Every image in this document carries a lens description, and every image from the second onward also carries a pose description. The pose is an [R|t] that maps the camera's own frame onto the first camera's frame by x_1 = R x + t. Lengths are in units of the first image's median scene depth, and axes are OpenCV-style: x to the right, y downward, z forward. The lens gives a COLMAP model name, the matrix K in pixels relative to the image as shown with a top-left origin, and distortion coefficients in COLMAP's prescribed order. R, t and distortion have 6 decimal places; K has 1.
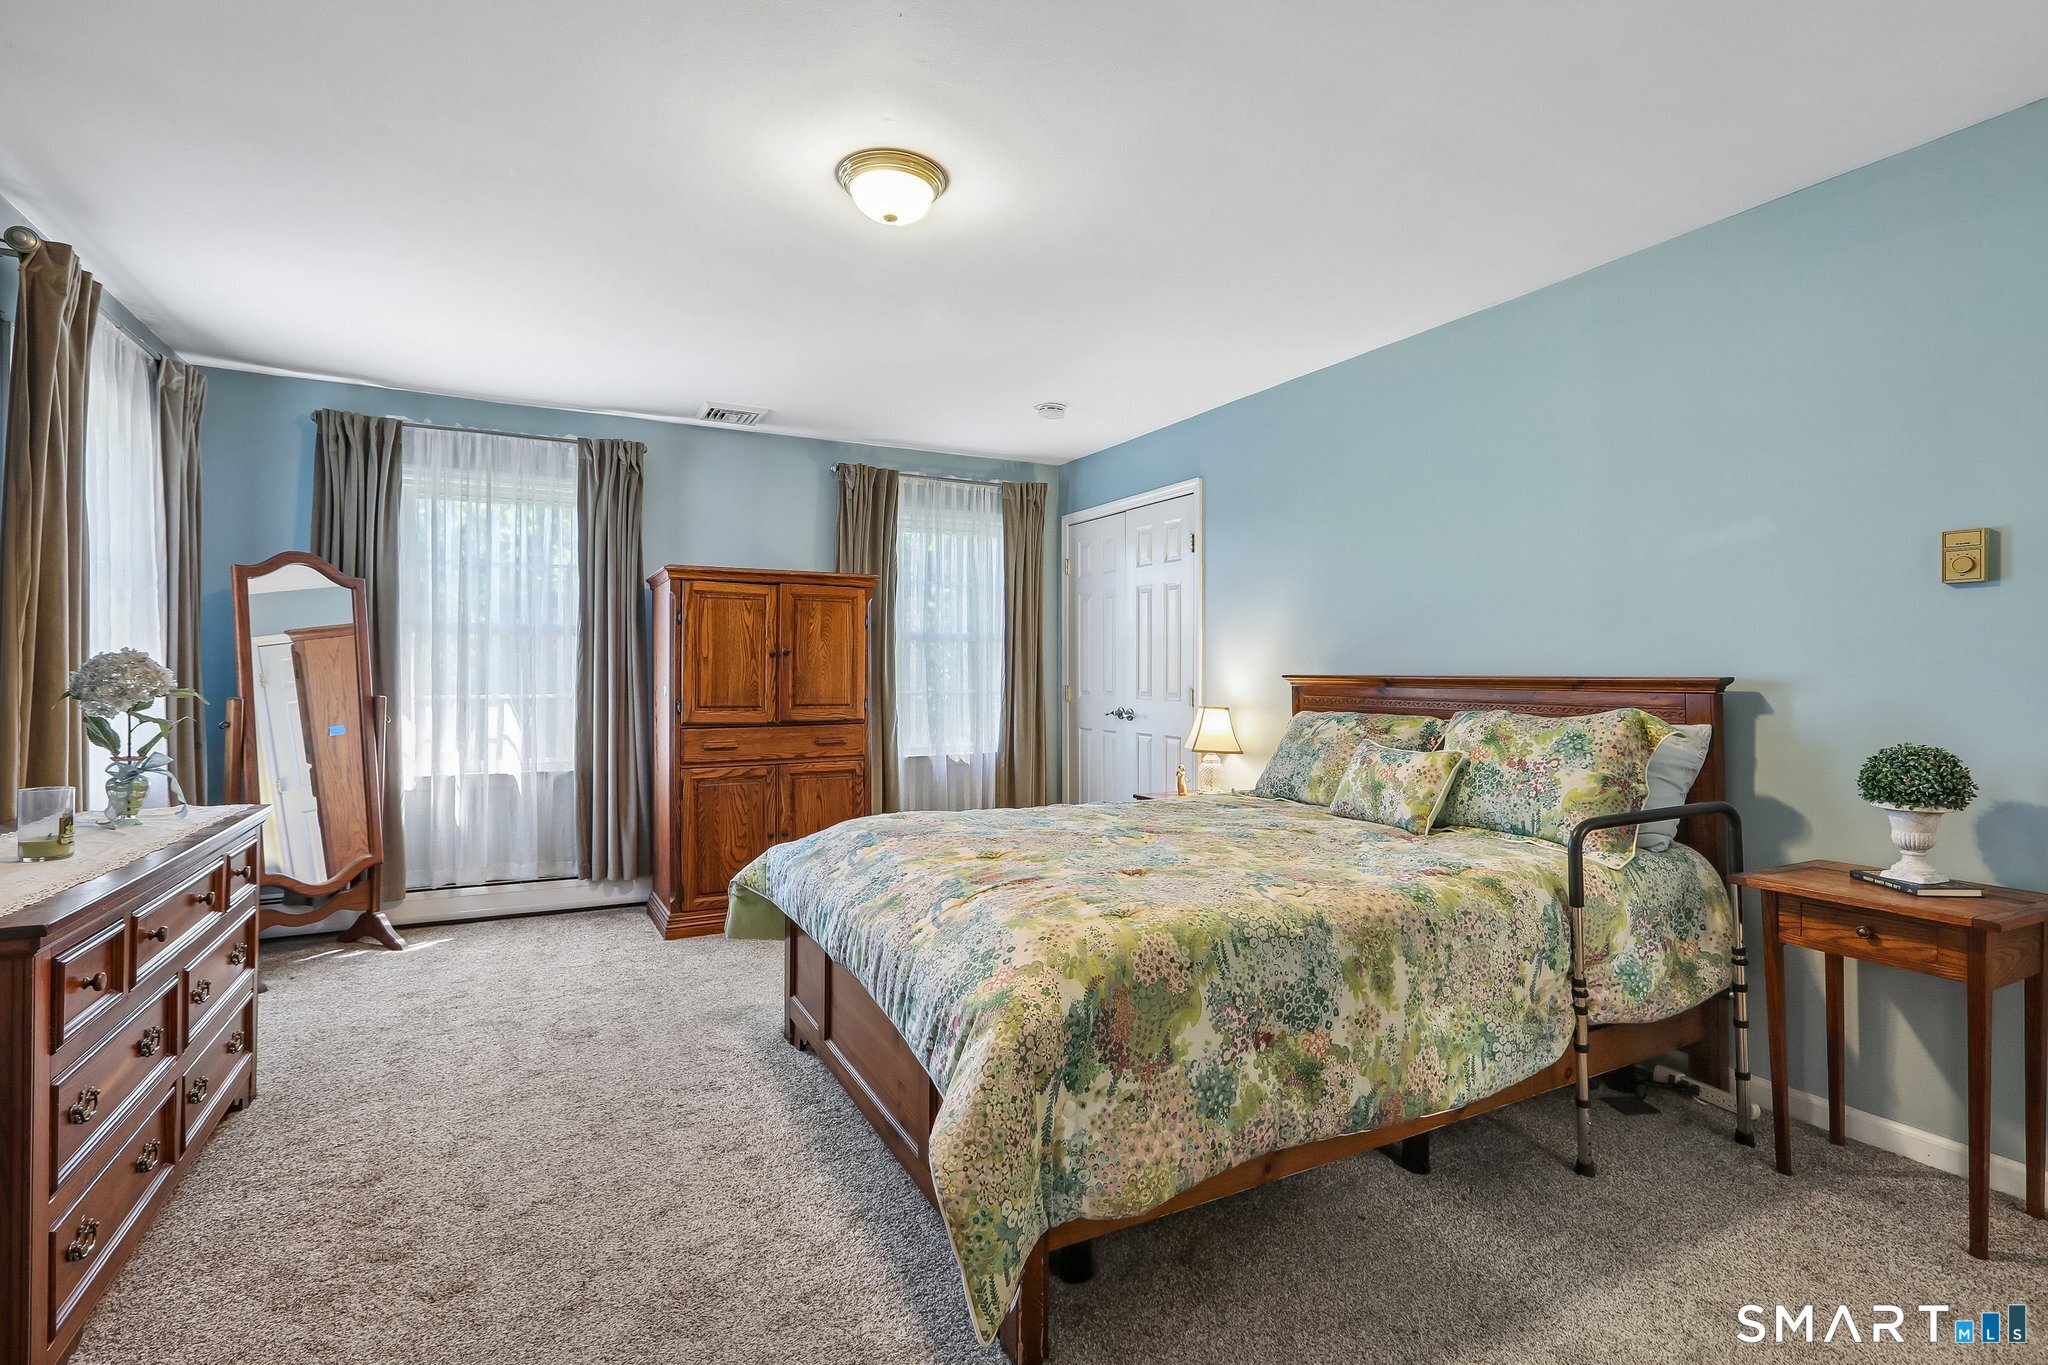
lens RADIAL K [[947.9, 0, 1034.3], [0, 947.9, 665.2], [0, 0, 1]] dist [-0.055941, 0.027348]
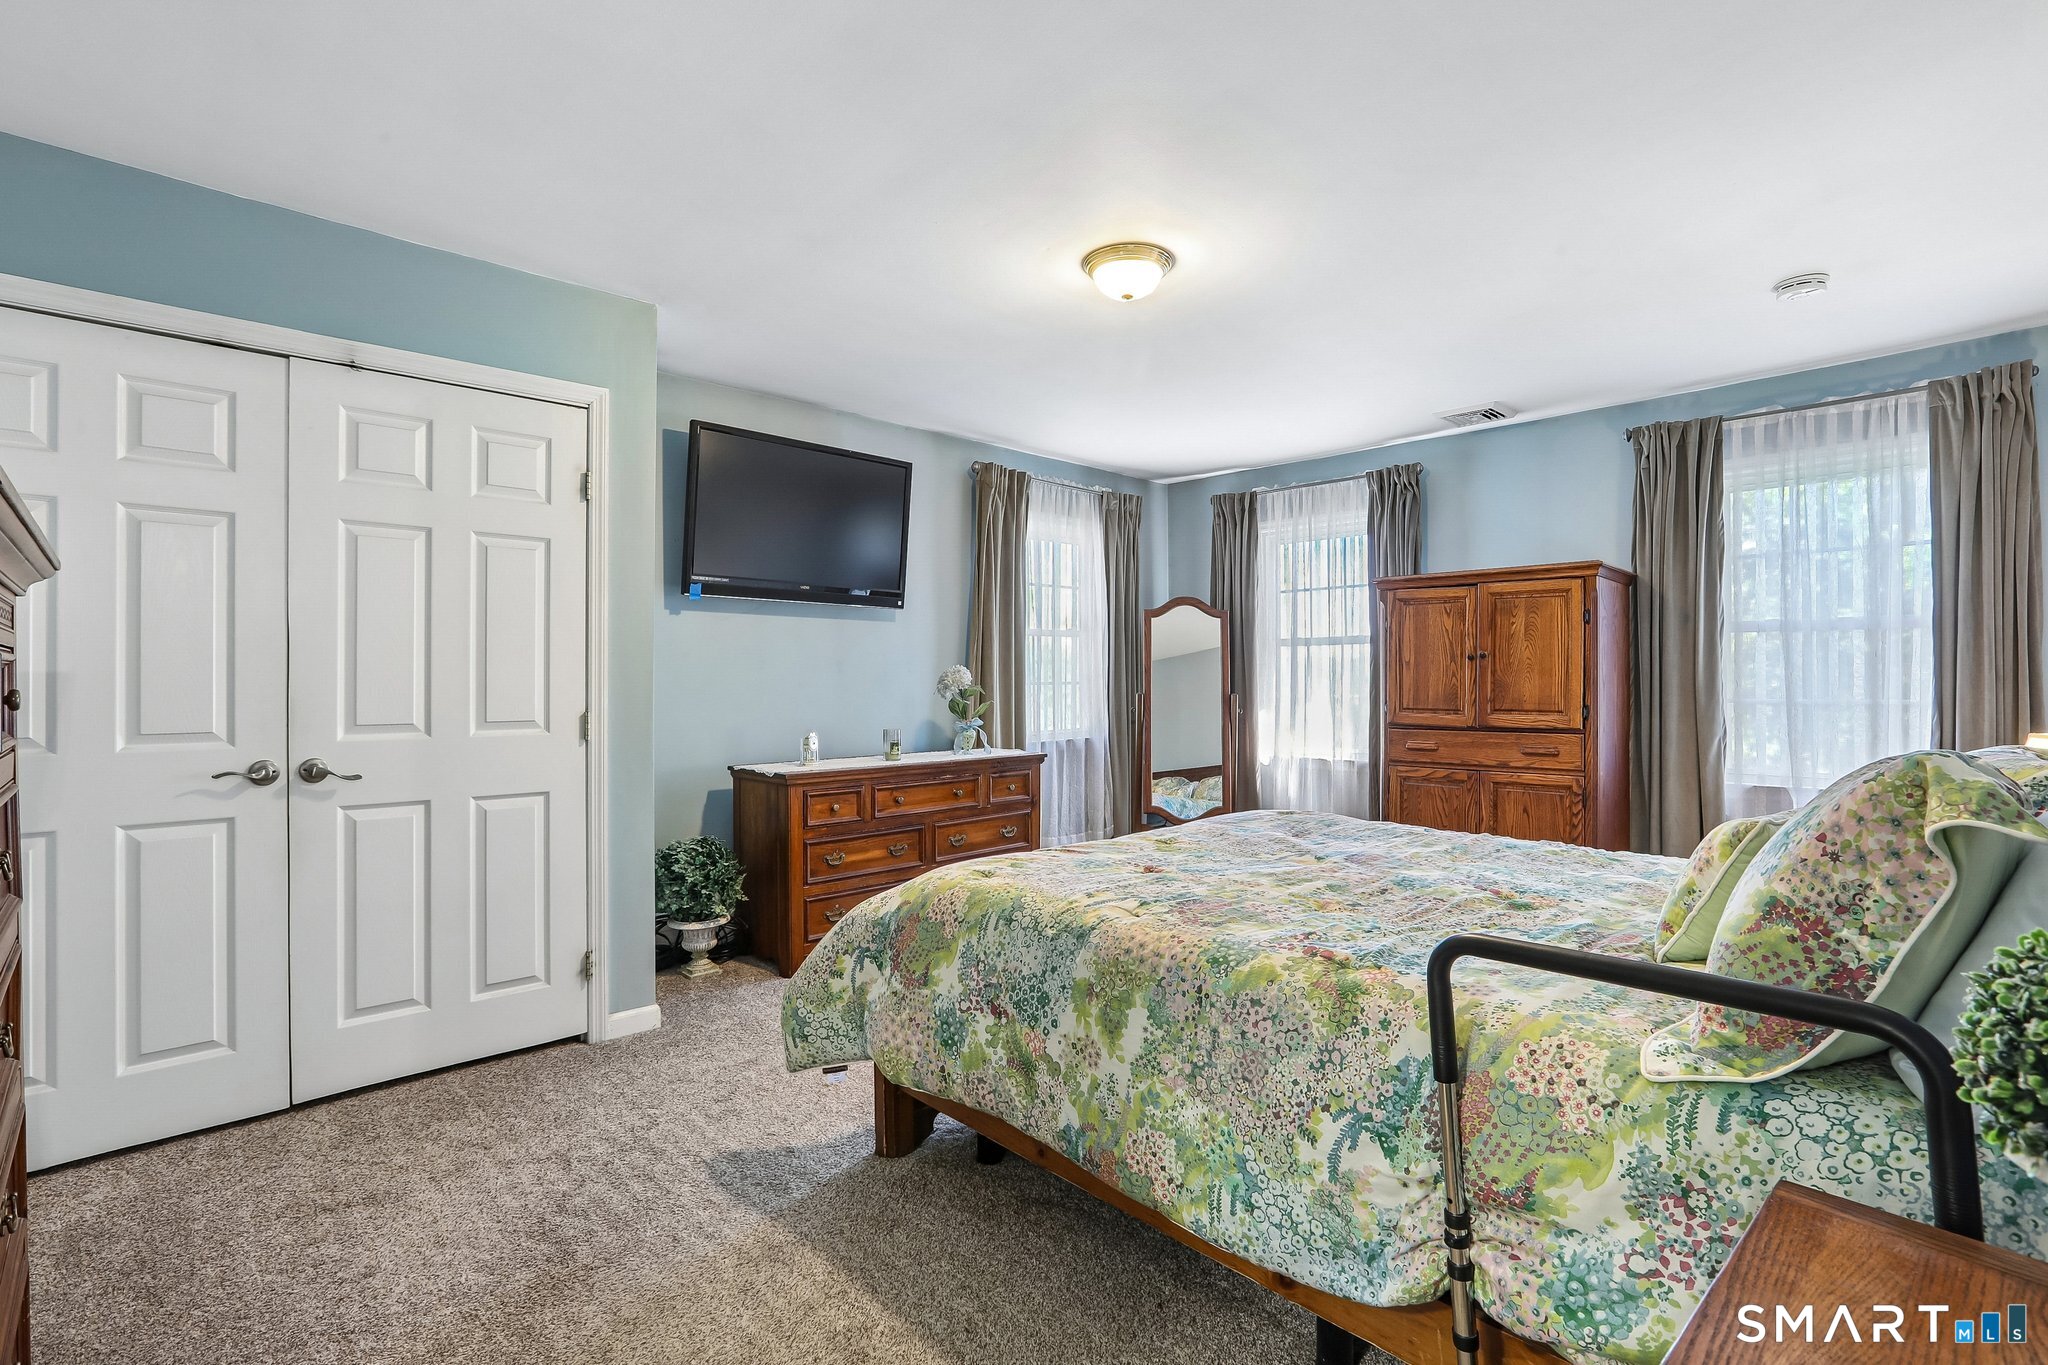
lens RADIAL K [[947.9, 0, 1034.3], [0, 947.9, 665.2], [0, 0, 1]] dist [-0.055941, 0.027348]
pose [[0.277429, -0.015588, -0.960620, 0.960742], [0.011453, 0.999851, -0.012917, 0.007734], [0.960678, -0.007419, 0.277566, 0.541105]]
